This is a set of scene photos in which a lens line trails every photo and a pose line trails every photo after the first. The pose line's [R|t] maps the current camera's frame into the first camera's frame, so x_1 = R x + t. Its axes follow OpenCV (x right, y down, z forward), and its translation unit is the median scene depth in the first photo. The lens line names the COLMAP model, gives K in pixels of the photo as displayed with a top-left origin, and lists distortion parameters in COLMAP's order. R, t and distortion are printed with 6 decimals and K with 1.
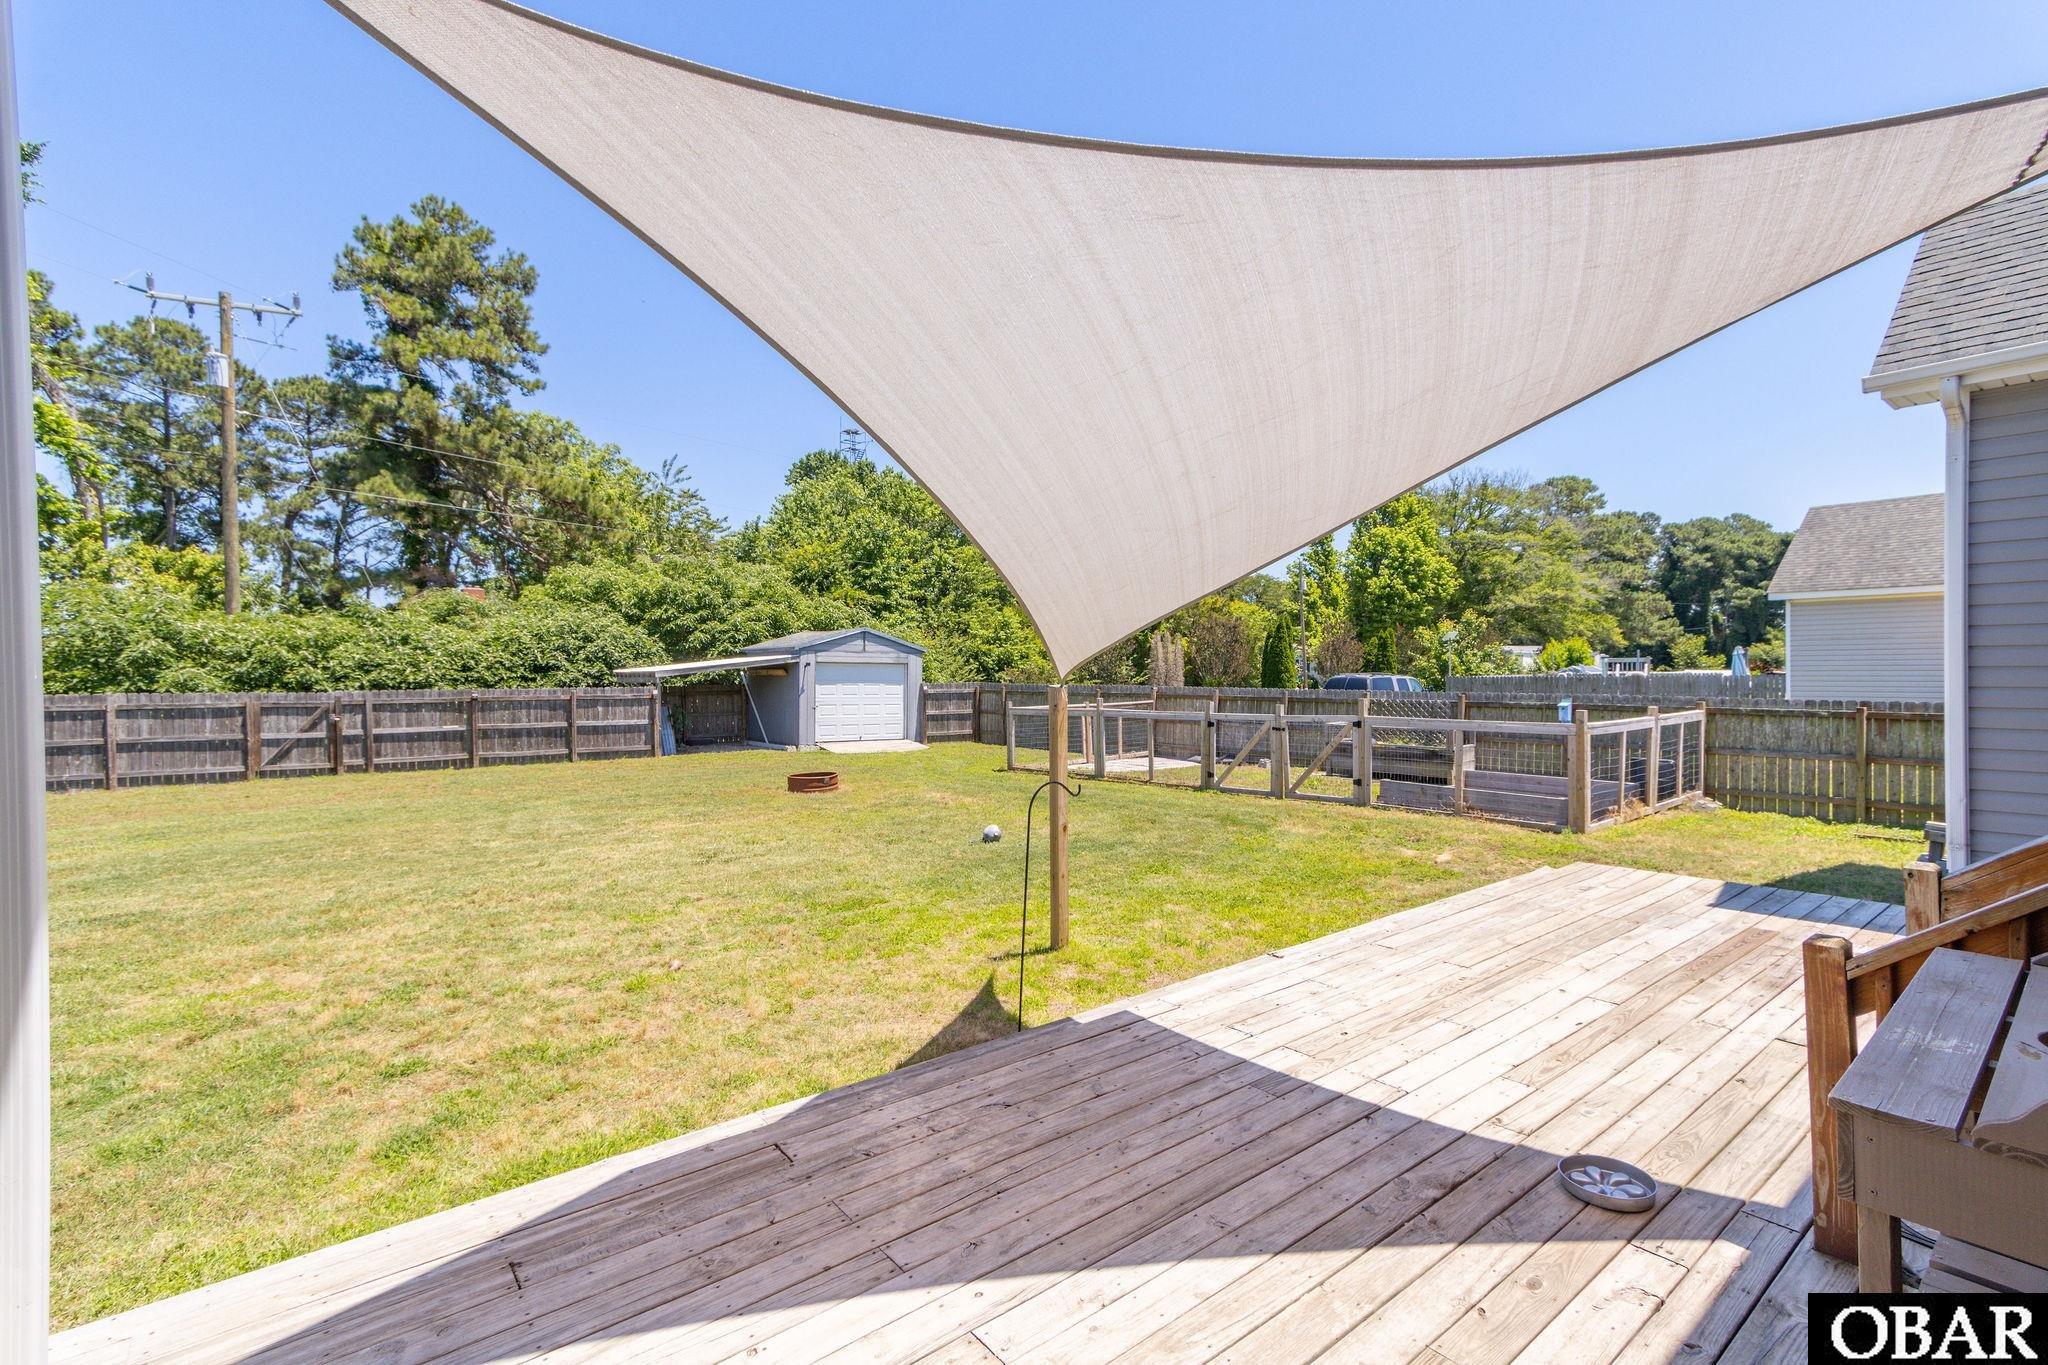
lens RADIAL K [[946.0, 0, 1024.0], [0, 946.0, 682.5], [0, 0, 1]] dist [-0.029035, 0.028602]
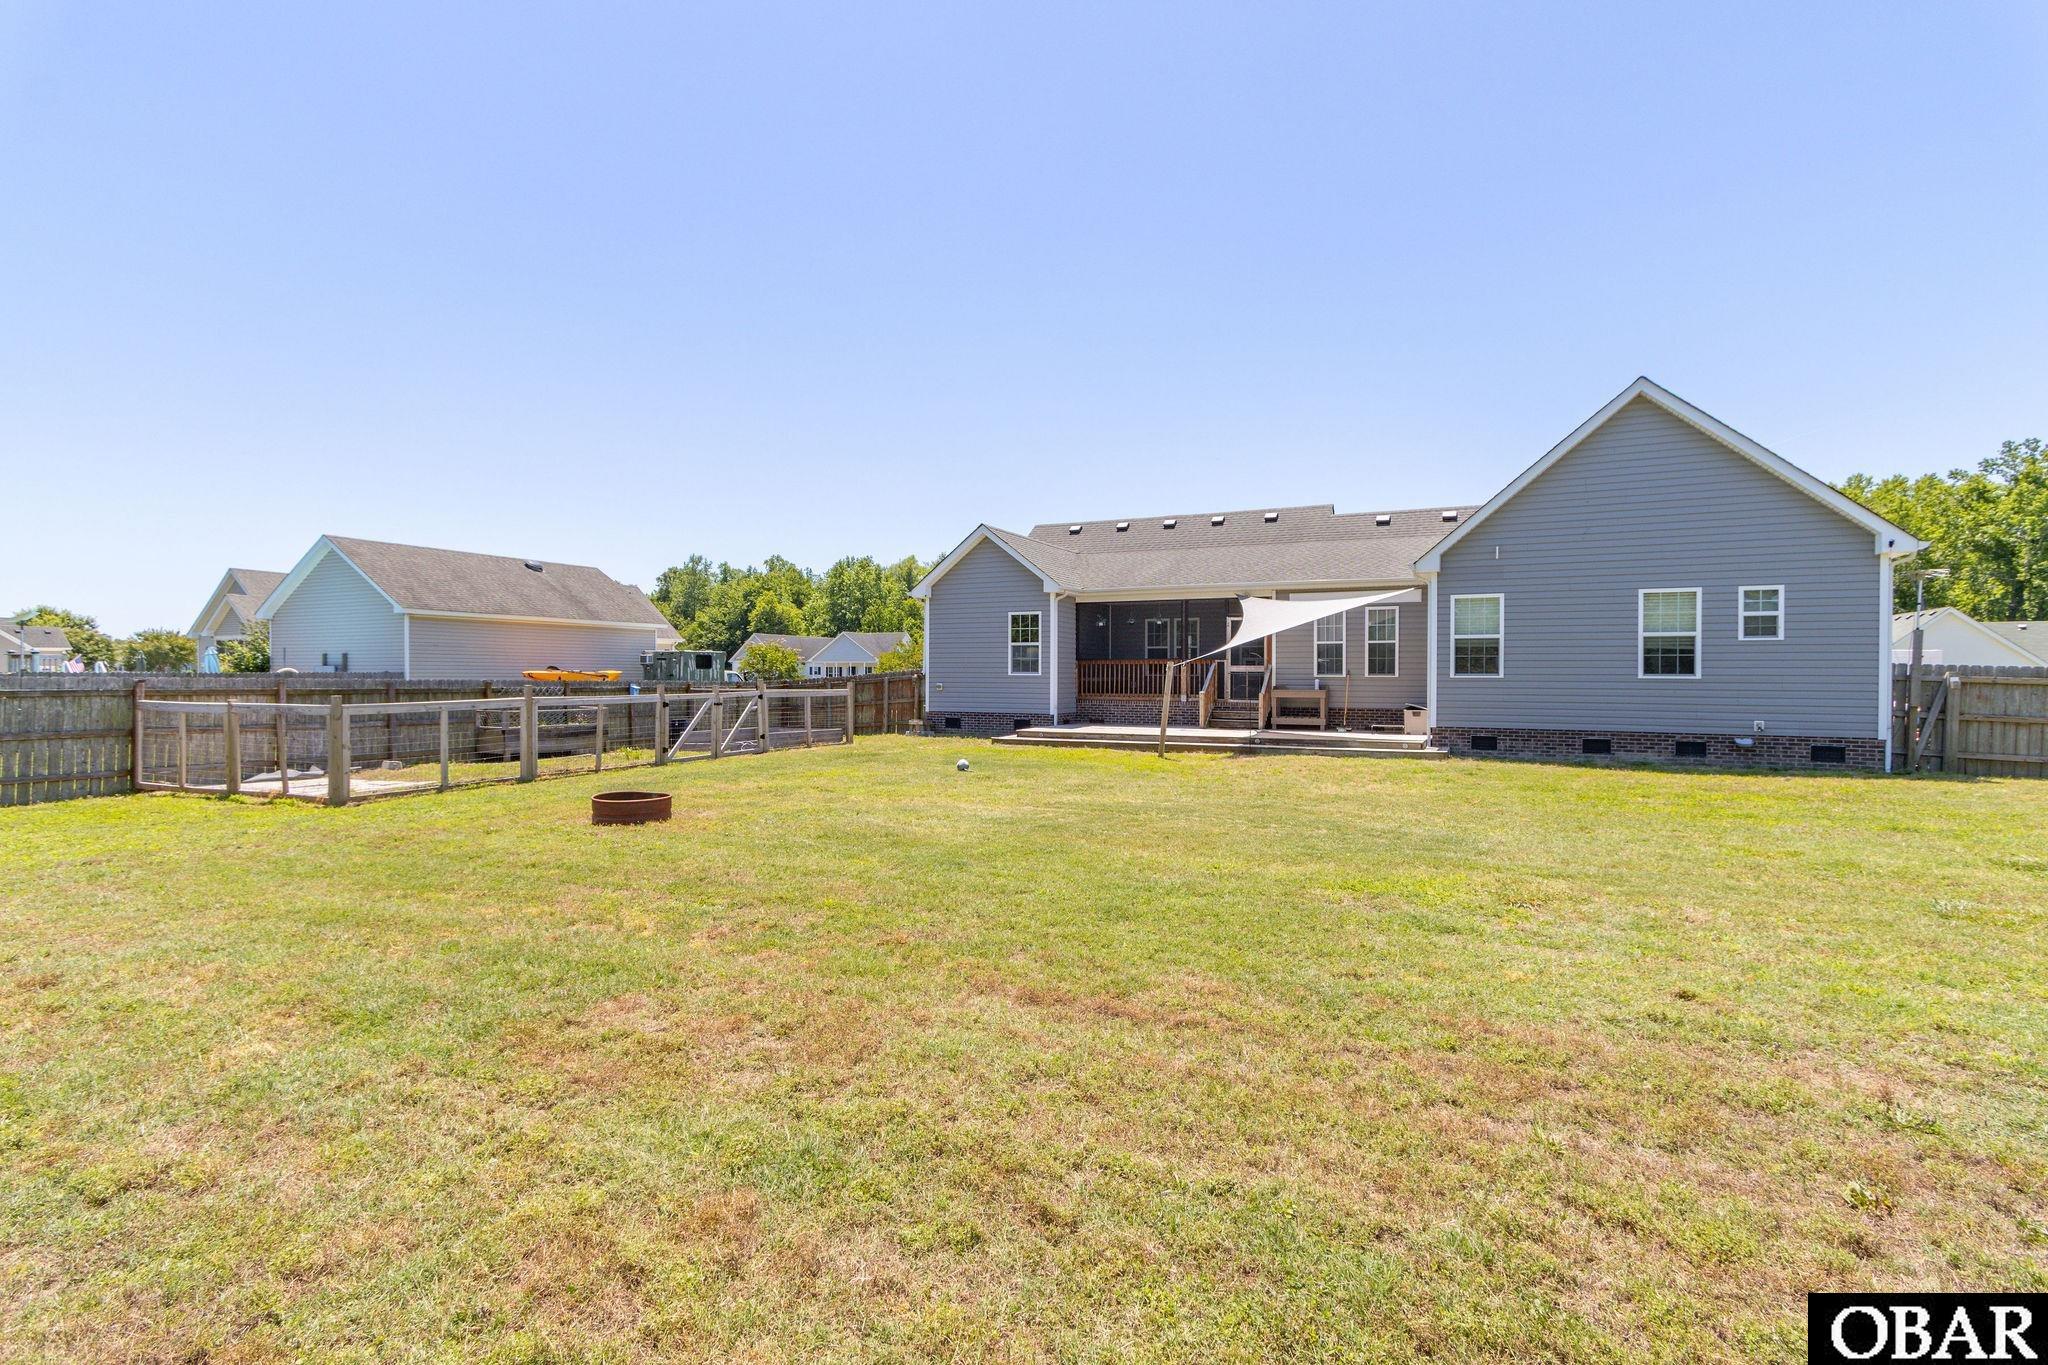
lens RADIAL K [[947.6, 0, 1028.8], [0, 947.6, 681.9], [0, 0, 1]] dist [-0.020852, 0.019673]
pose [[-0.421152, 0.004300, 0.906980, -0.702858], [0.014812, 0.999888, 0.002137, 0.015354], [-0.906869, 0.014334, -0.421169, 0.765874]]
